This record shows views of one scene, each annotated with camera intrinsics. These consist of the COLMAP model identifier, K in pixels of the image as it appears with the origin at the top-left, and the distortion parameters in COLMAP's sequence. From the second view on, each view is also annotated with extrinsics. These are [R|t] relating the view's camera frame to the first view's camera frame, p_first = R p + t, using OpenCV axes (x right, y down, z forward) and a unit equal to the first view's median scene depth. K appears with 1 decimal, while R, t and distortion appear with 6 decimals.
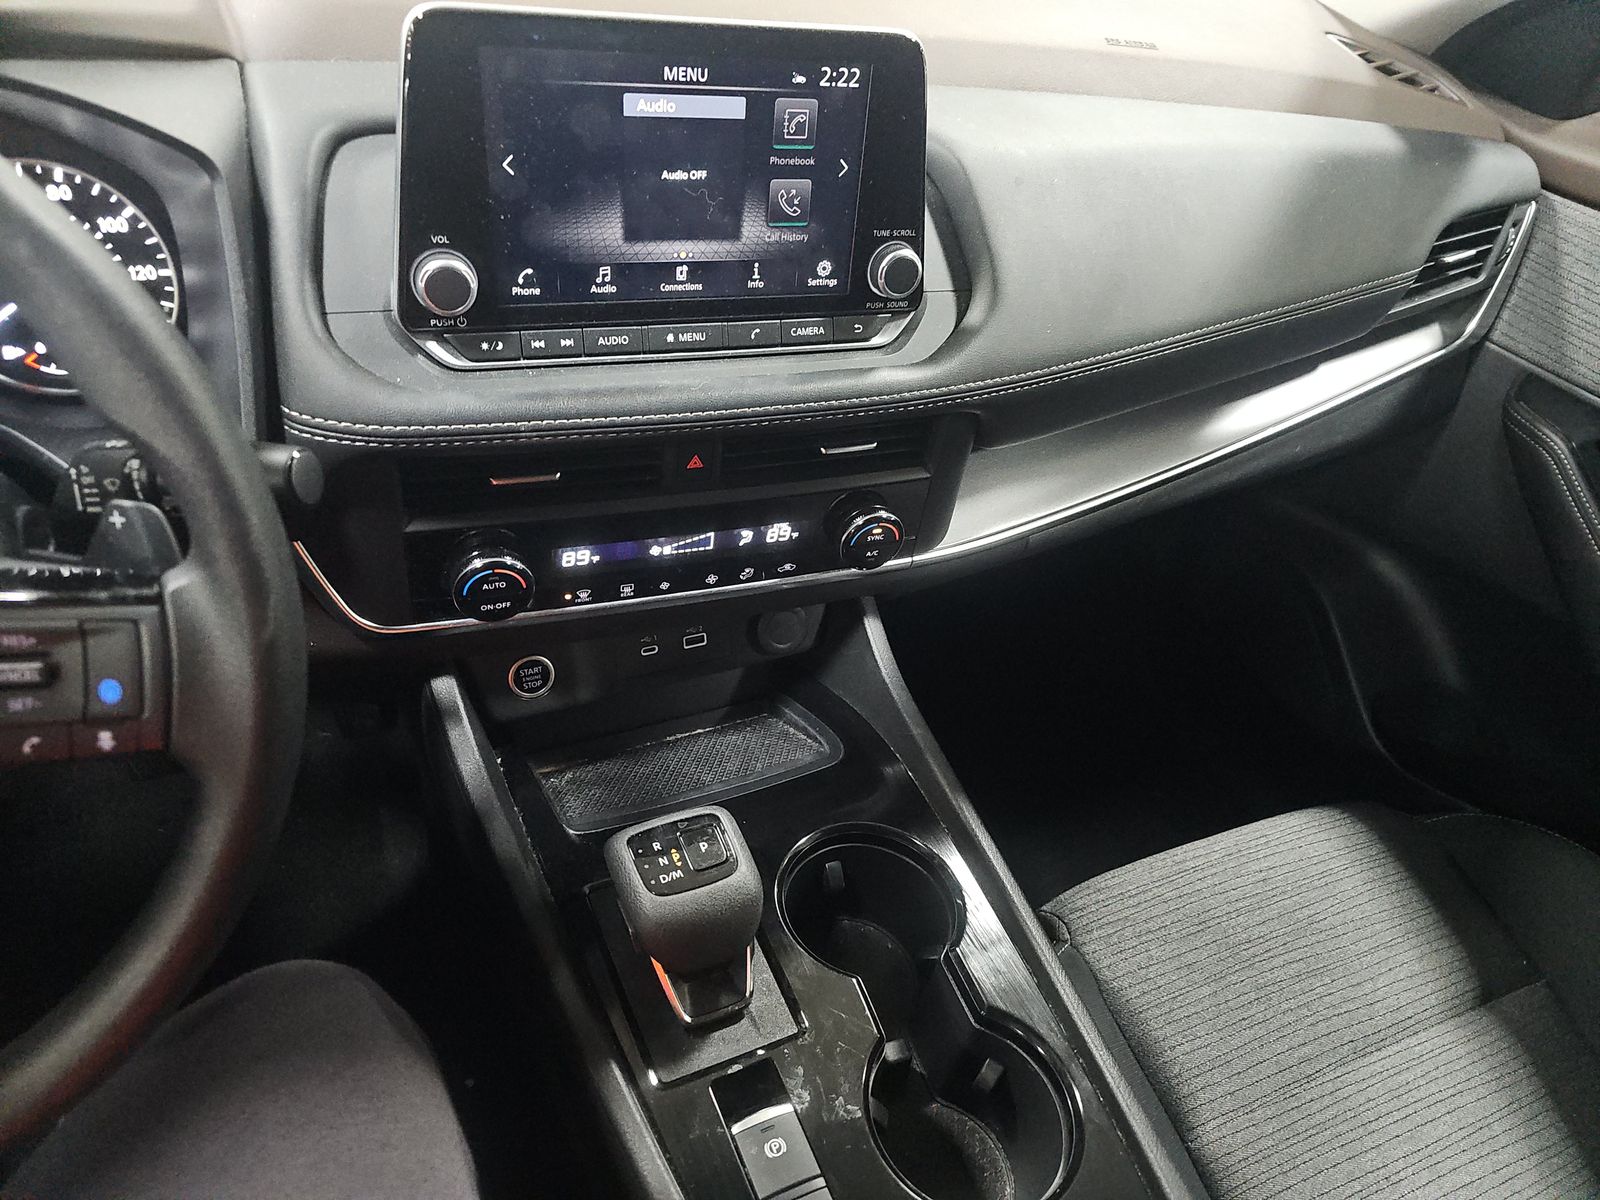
lens RADIAL K [[1039.8, 0, 800.0], [0, 1039.8, 600.0], [0, 0, 1]] dist [0.002670, -0.002252]
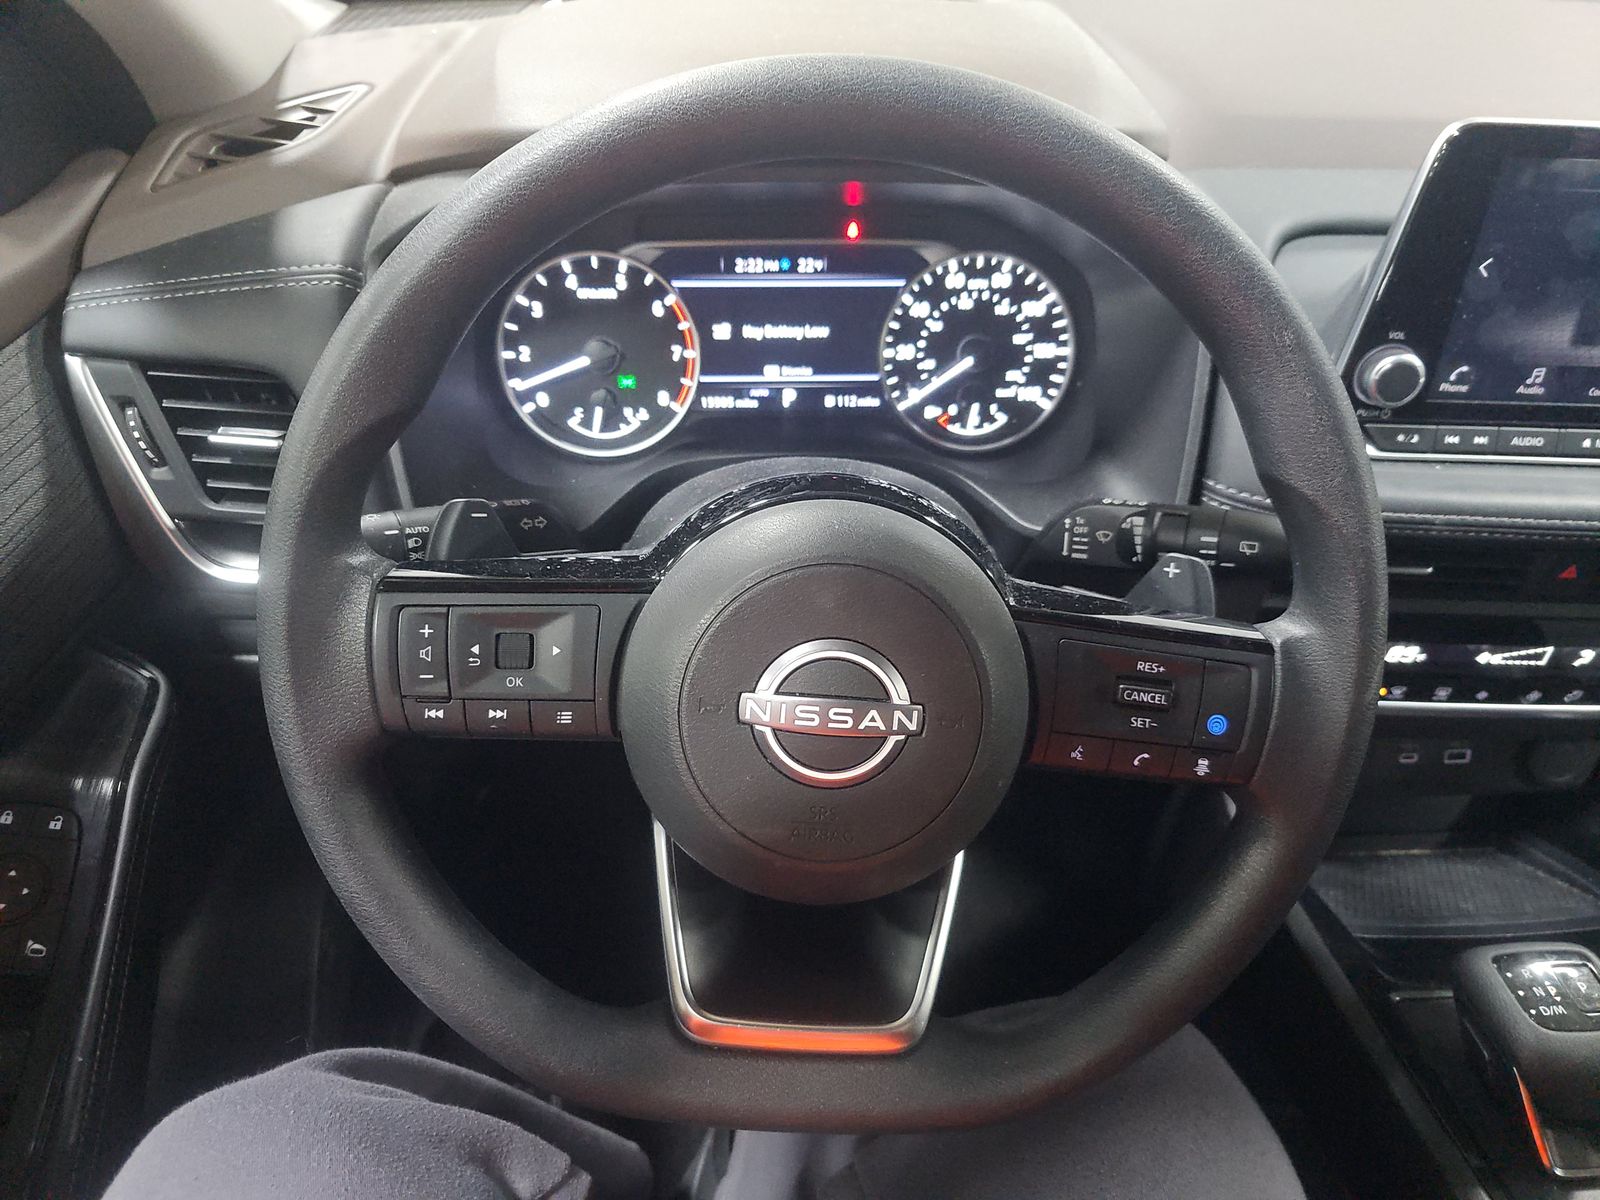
lens RADIAL K [[1066.6, 0, 800.0], [0, 1066.6, 600.0], [0, 0, 1]] dist [0.000037, 0.000278]
pose [[0.928052, 0.130051, -0.349008, -0.455179], [-0.156432, 0.986504, -0.048370, 0.053713], [0.338007, 0.099486, 0.935870, -0.157159]]
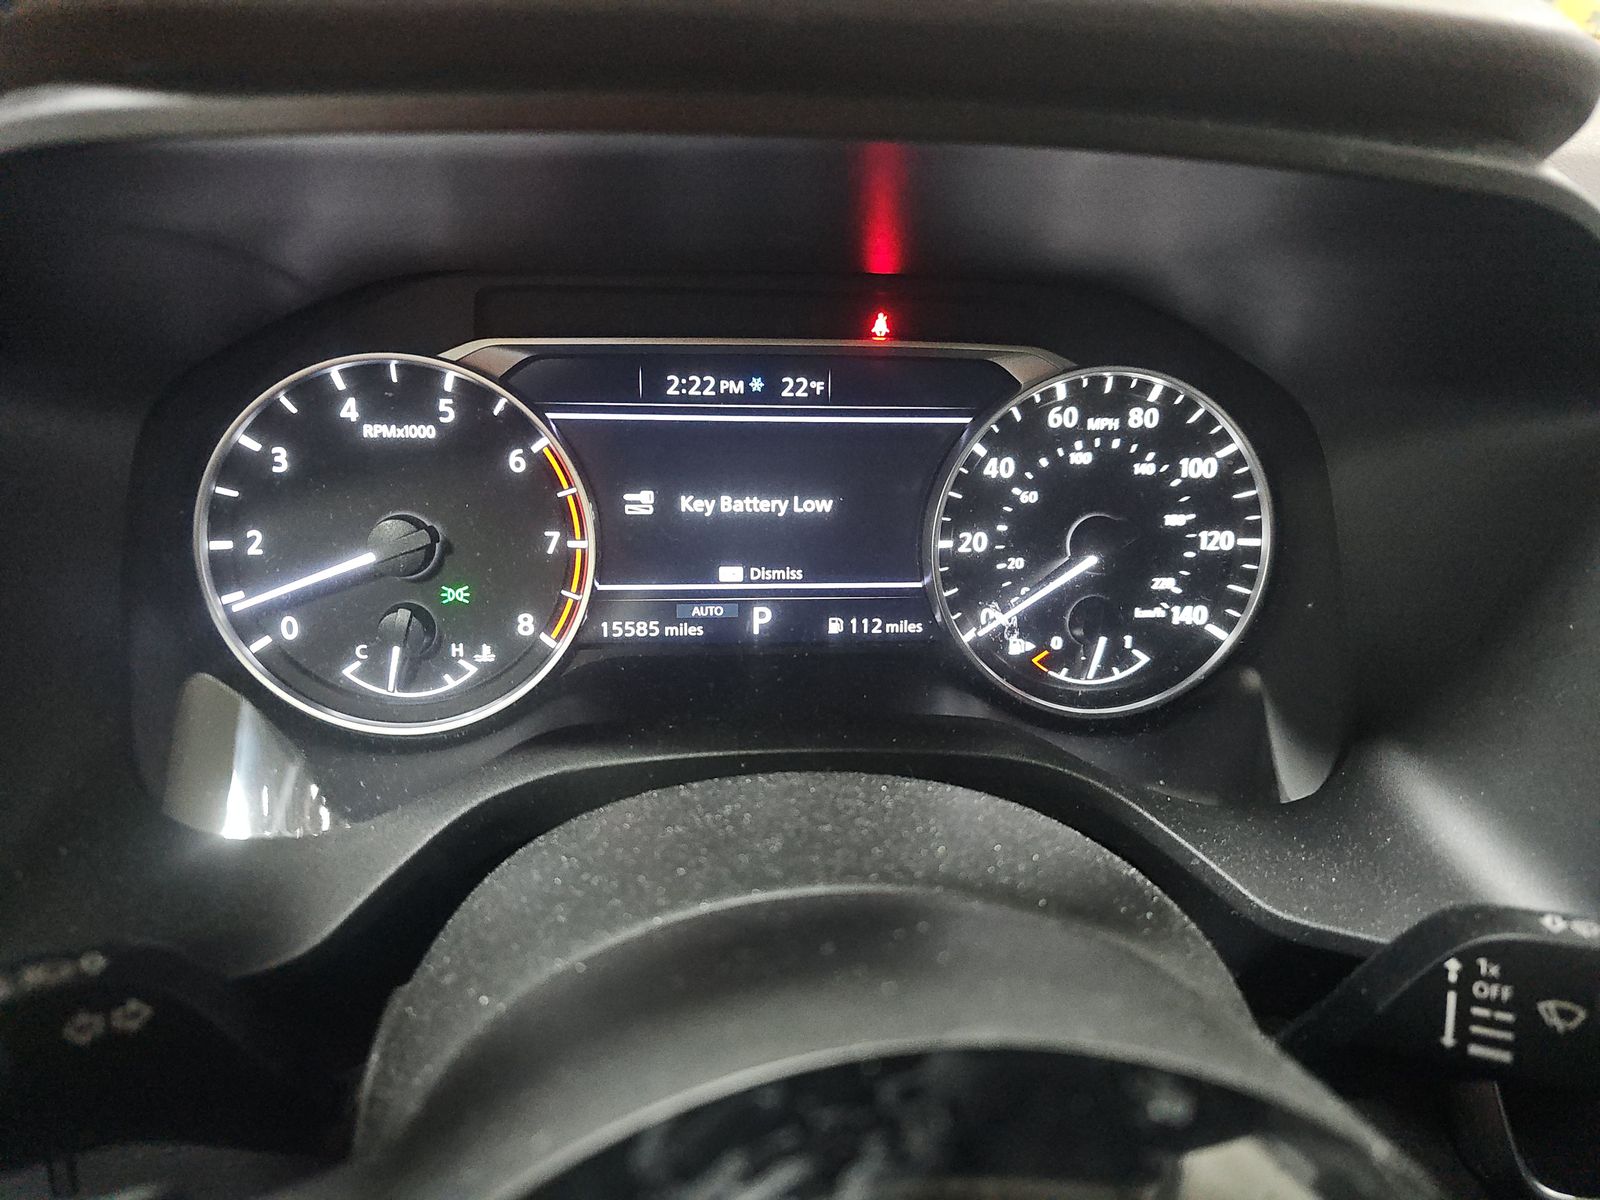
lens RADIAL K [[1039.8, 0, 800.0], [0, 1039.8, 600.0], [0, 0, 1]] dist [0.002670, -0.002252]
pose [[0.950195, 0.085094, -0.299815, -0.706862], [-0.146014, 0.971439, -0.187043, -0.126916], [0.275336, 0.221505, 0.935482, 0.354106]]
